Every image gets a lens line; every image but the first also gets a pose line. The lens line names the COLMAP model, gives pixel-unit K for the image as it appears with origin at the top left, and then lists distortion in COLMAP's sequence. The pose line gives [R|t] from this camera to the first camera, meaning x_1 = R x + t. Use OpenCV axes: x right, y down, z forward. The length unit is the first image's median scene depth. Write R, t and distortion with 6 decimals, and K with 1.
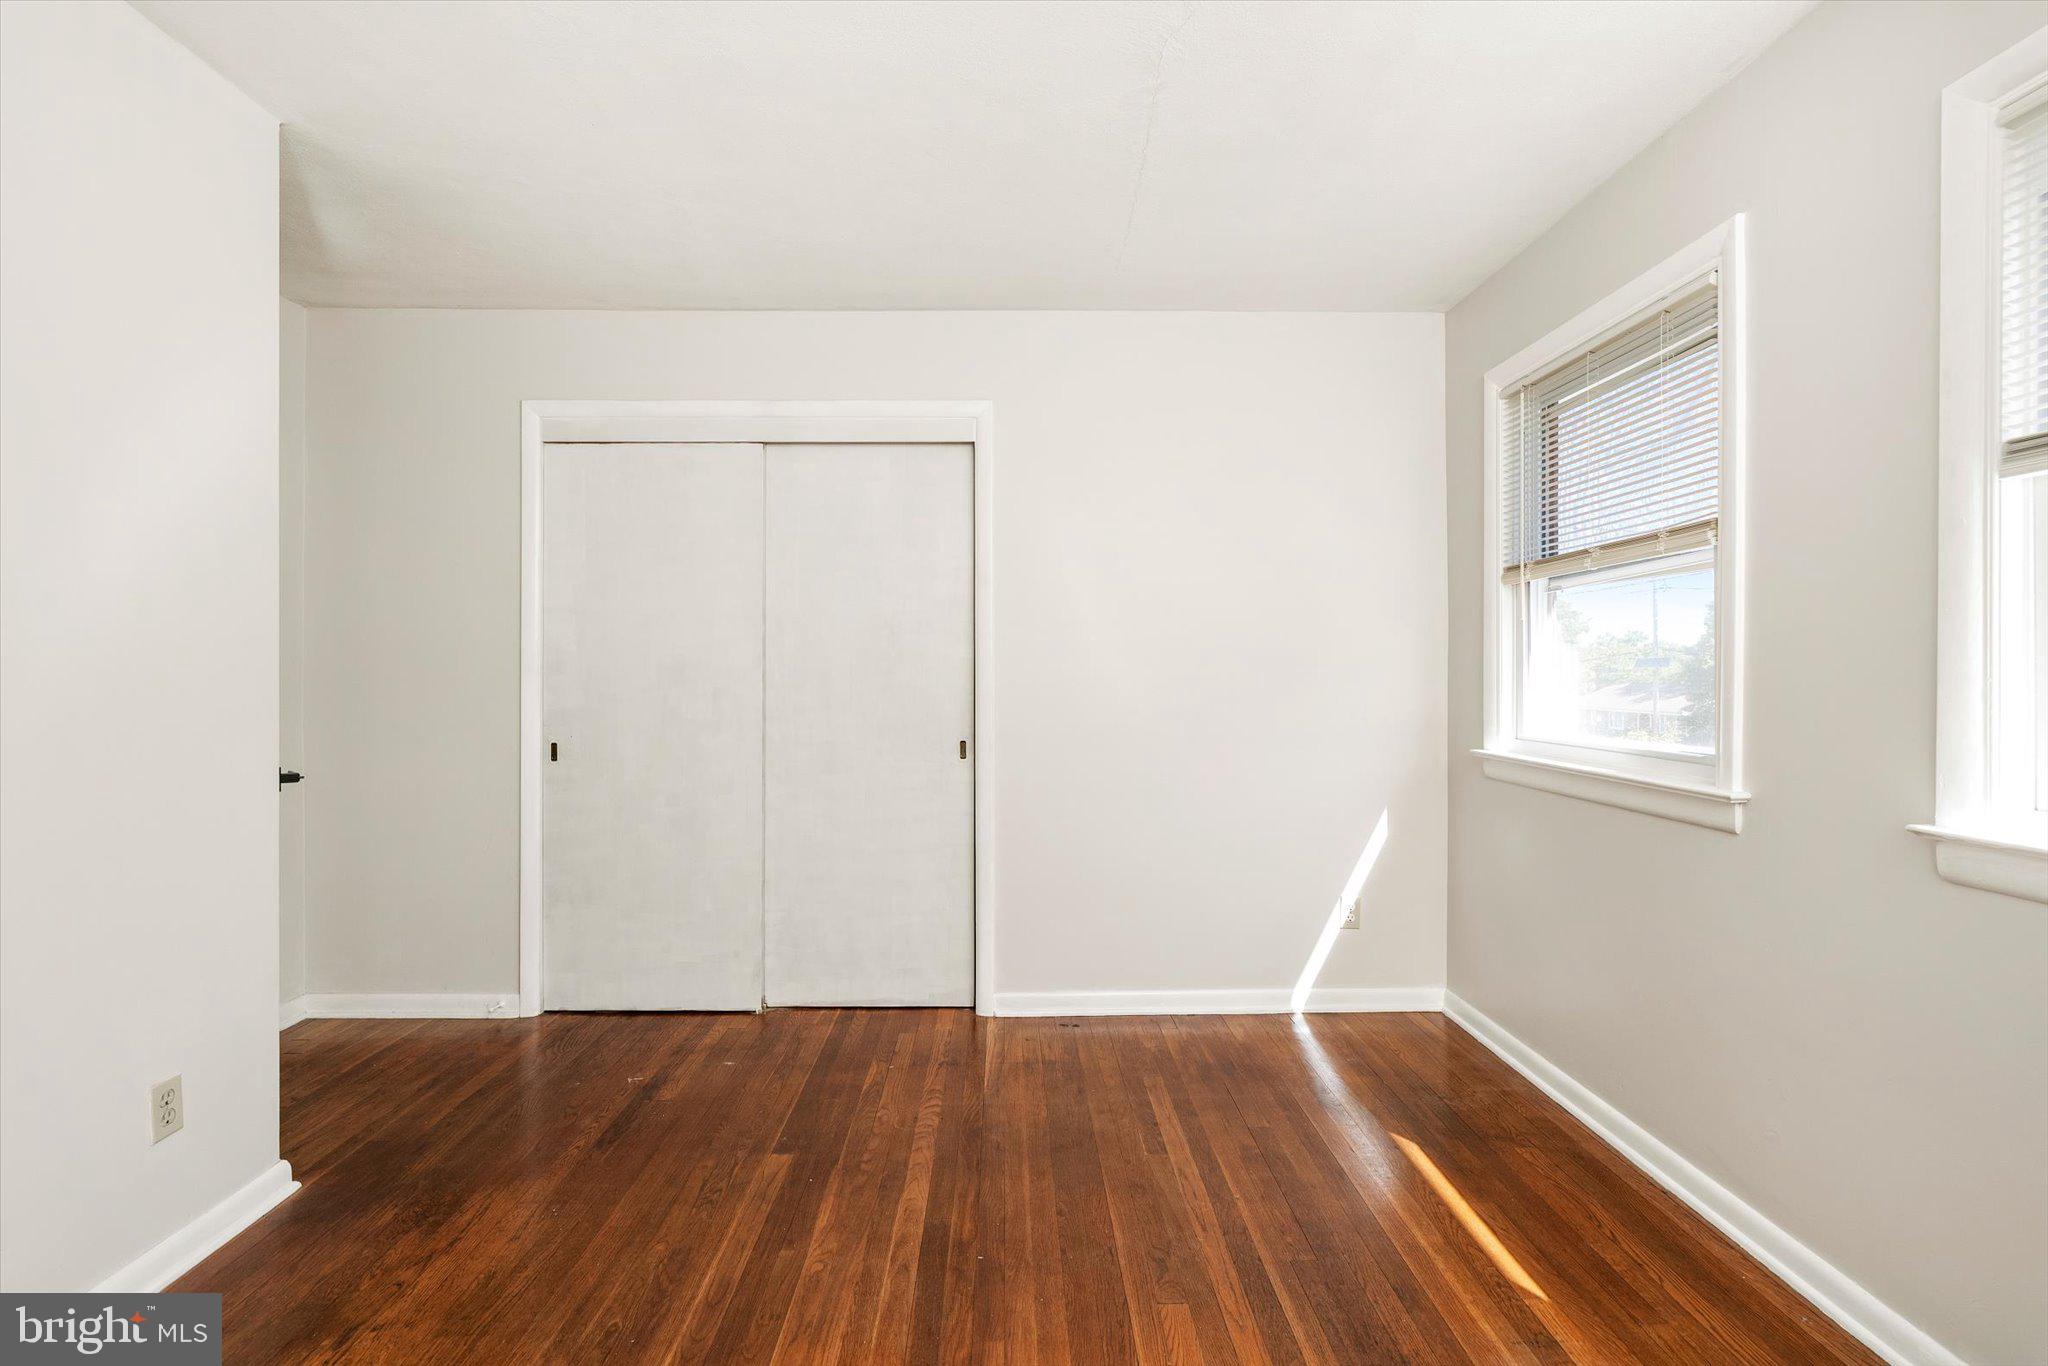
lens RADIAL K [[958.8, 0, 1024.4], [0, 958.8, 679.8], [0, 0, 1]] dist [0.001285, -0.000009]
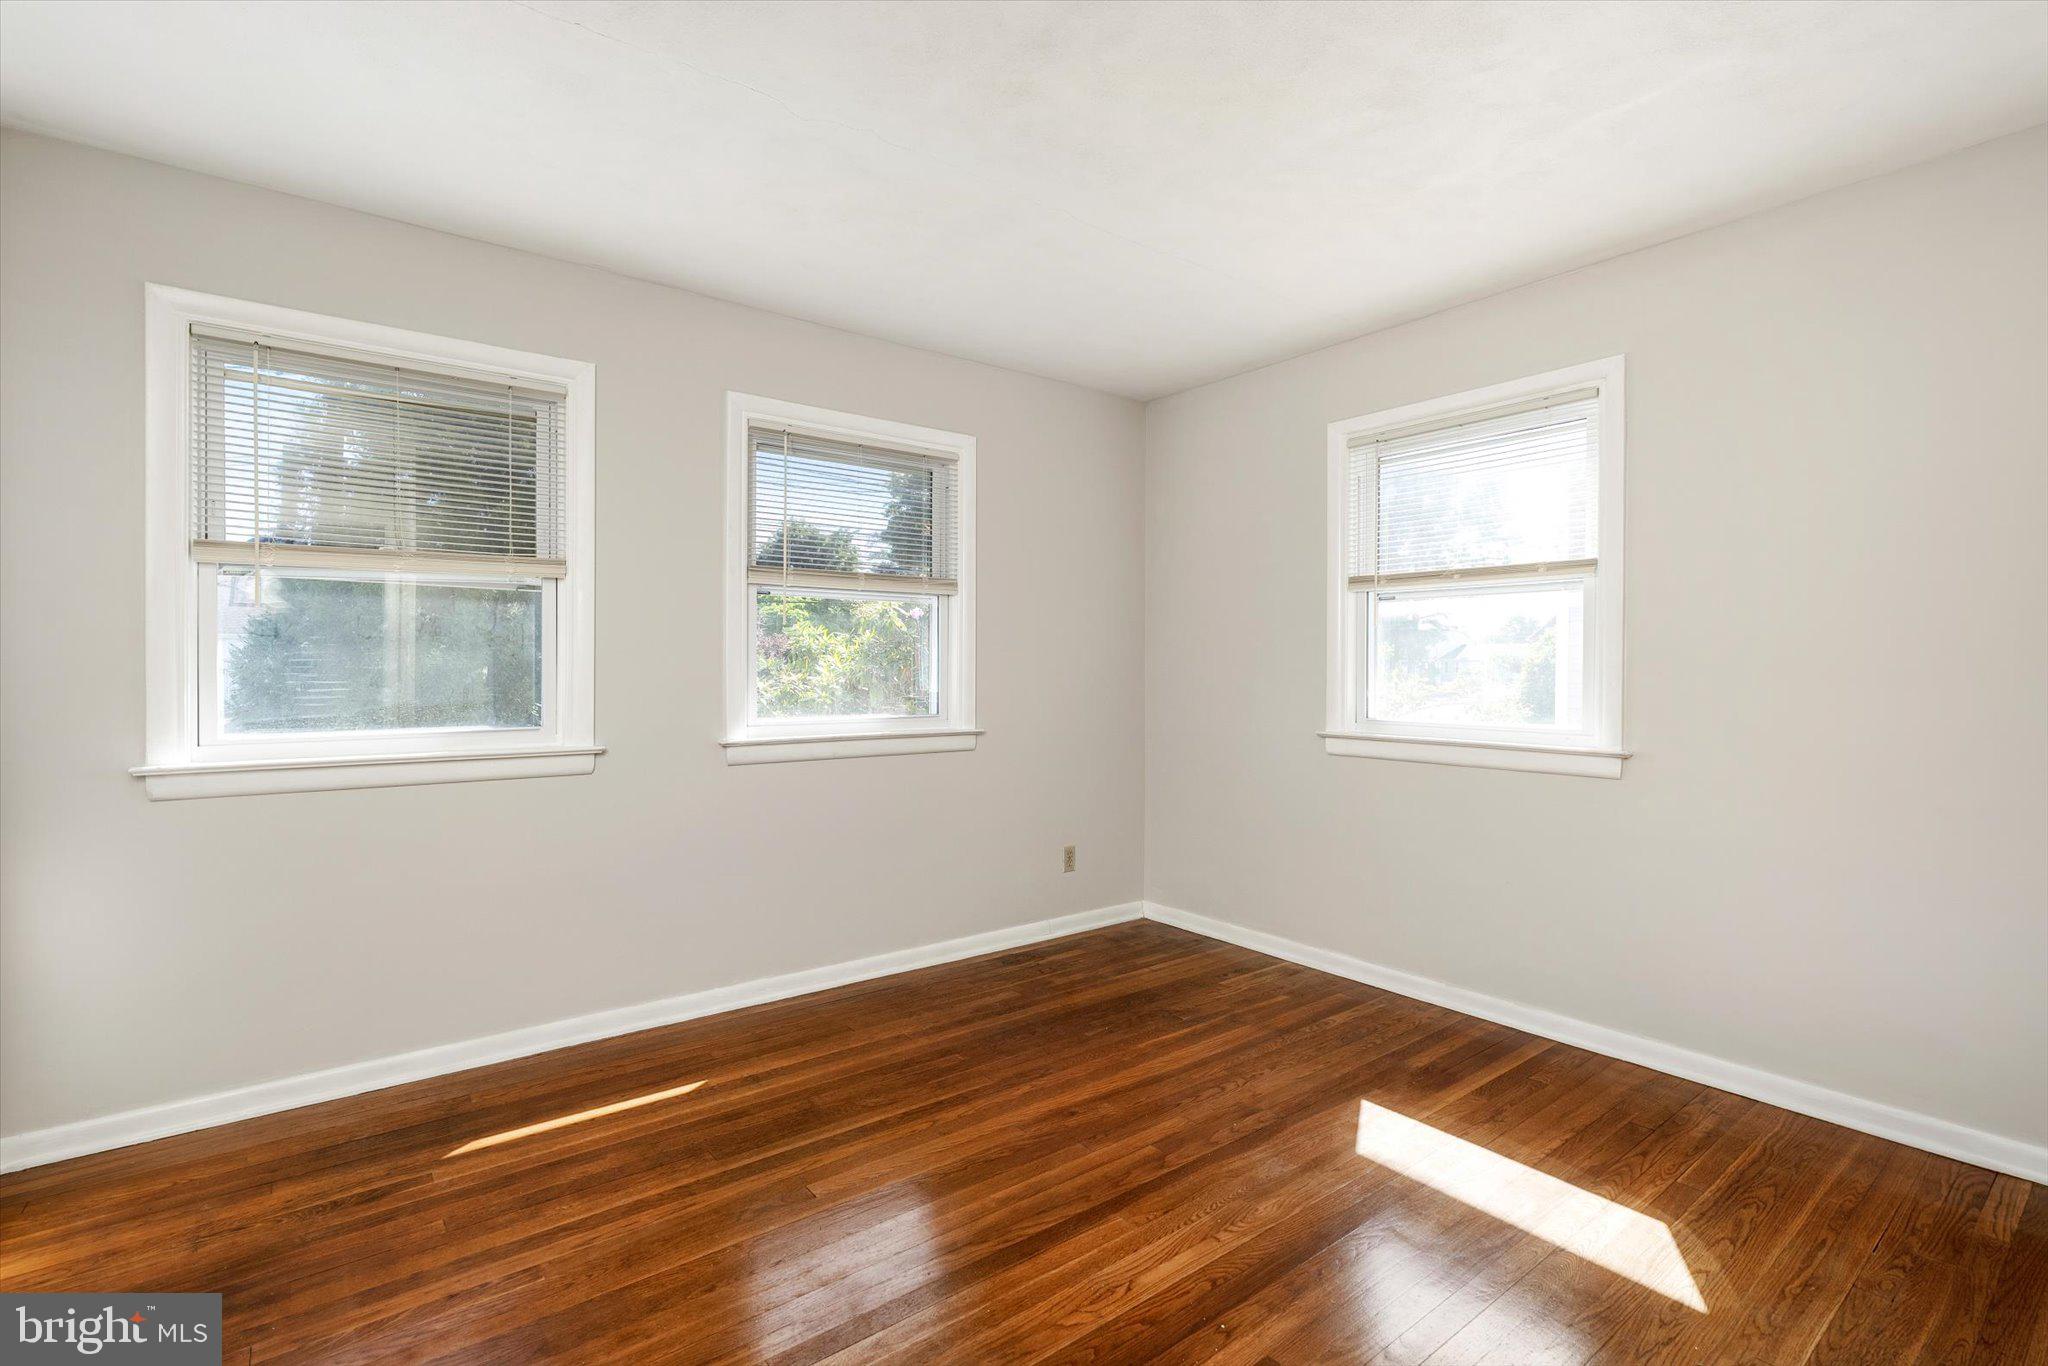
lens RADIAL K [[958.8, 0, 1026.5], [0, 958.8, 669.9], [0, 0, 1]] dist [0.001285, -0.000009]
pose [[-0.614425, -0.002687, 0.788971, -0.887212], [0.000868, 0.999991, 0.004082, -0.010247], [-0.788975, 0.003193, -0.614417, 1.406041]]
